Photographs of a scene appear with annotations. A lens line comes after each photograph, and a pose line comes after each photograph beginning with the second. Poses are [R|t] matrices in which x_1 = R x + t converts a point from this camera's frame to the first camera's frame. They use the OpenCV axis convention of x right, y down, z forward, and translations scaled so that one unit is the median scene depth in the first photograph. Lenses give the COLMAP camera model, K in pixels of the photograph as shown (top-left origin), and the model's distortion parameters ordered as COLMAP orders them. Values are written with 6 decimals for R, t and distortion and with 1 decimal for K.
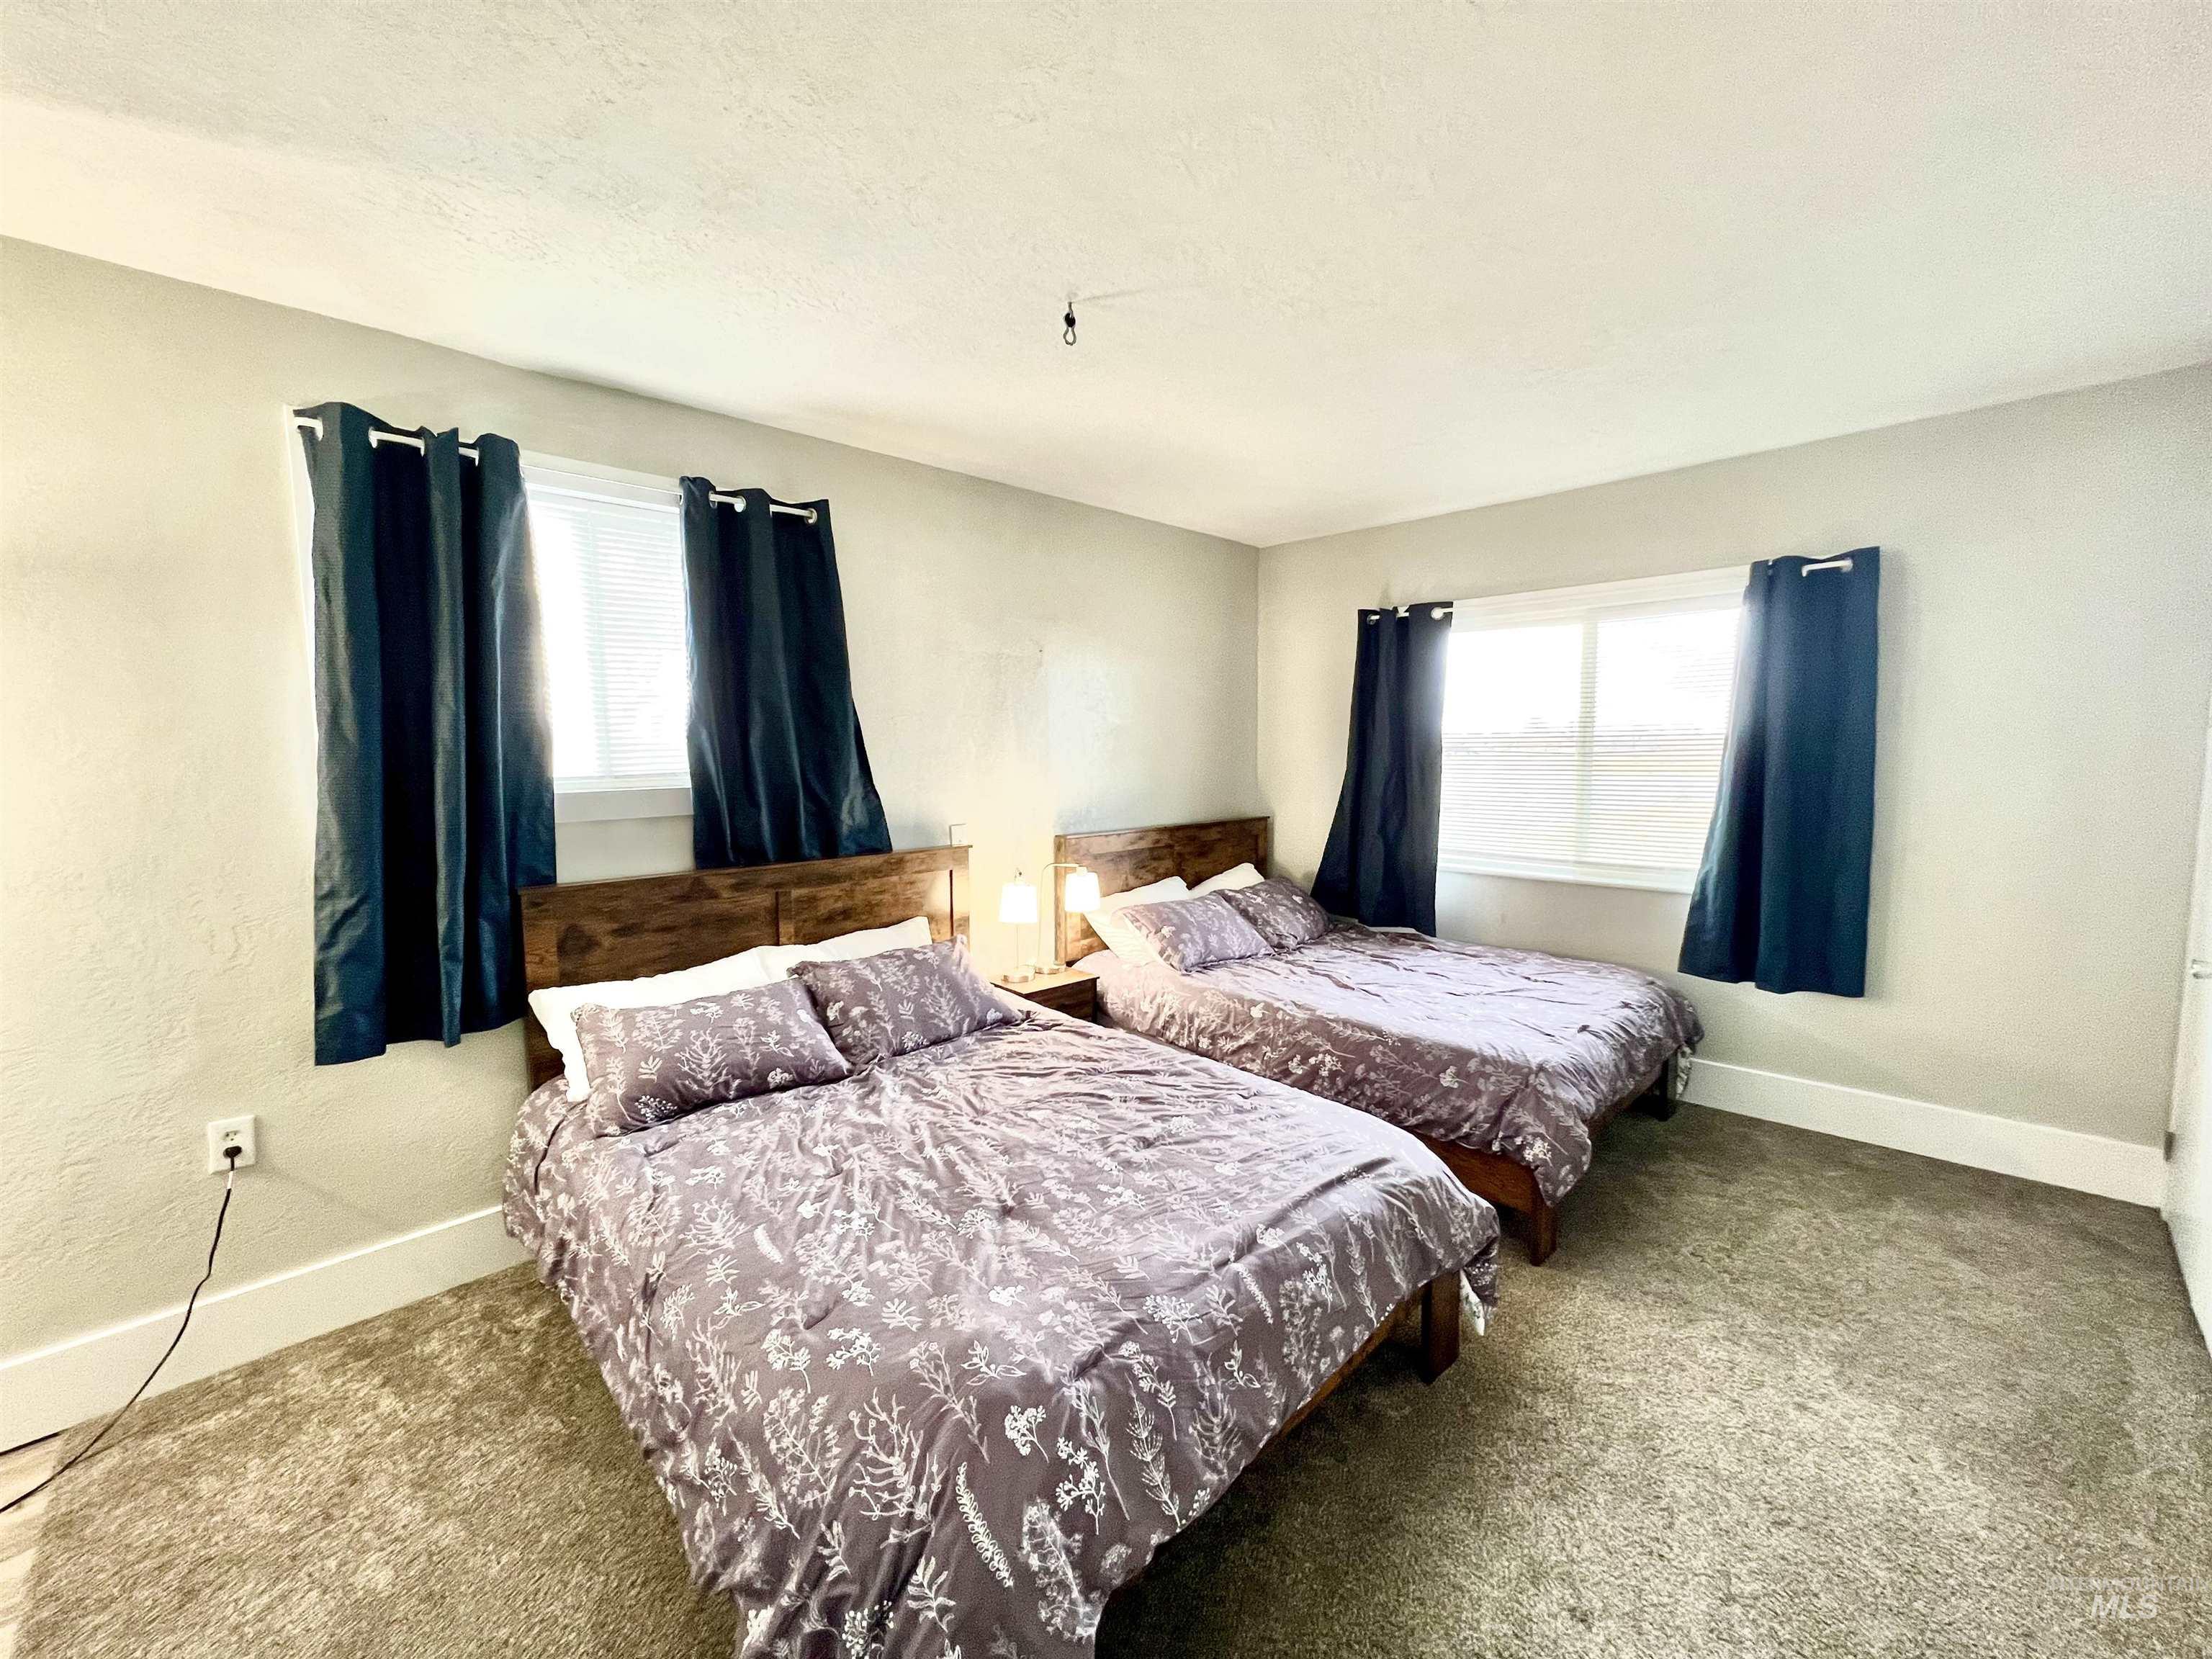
lens RADIAL K [[888.0, 0, 1105.0], [0, 888.0, 828.9], [0, 0, 1]] dist [0.000382, -0.000077]
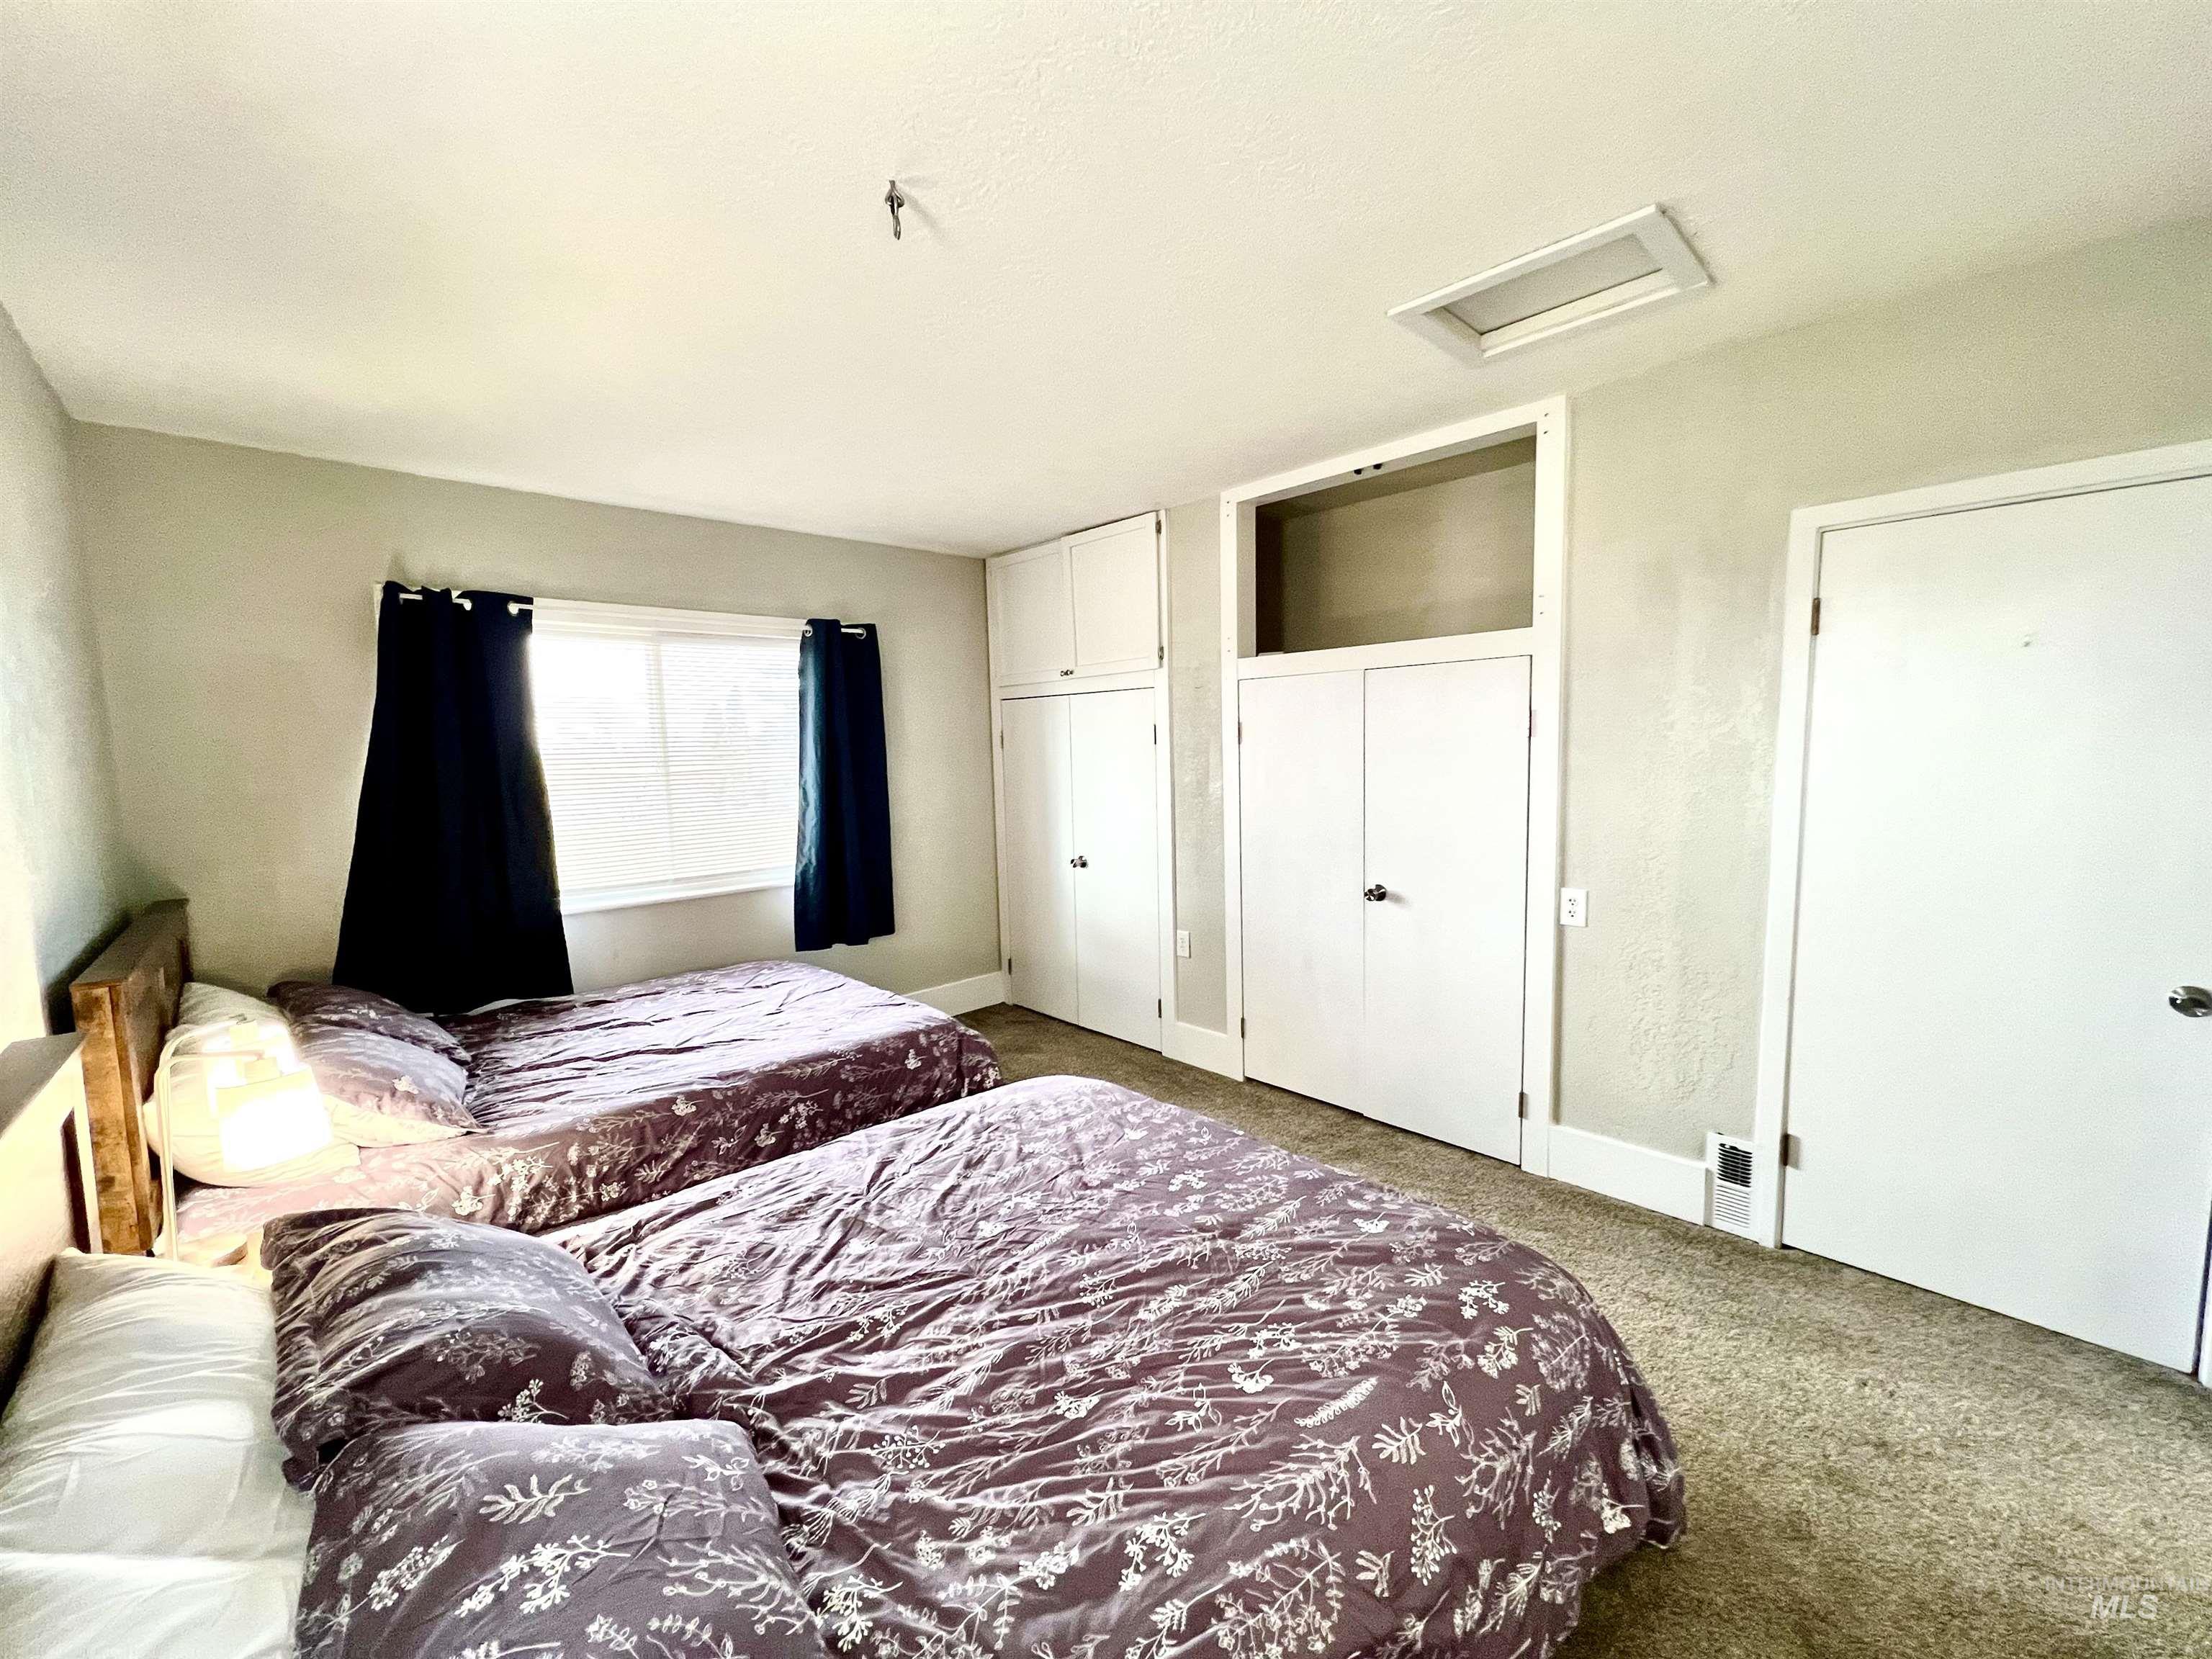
lens RADIAL K [[888.0, 0, 1105.0], [0, 888.0, 828.9], [0, 0, 1]] dist [0.000382, -0.000077]
pose [[0.038456, -0.086235, 0.995532, -0.613980], [0.119404, 0.989528, 0.081103, -0.058715], [-0.992101, 0.115752, 0.048350, 0.615704]]
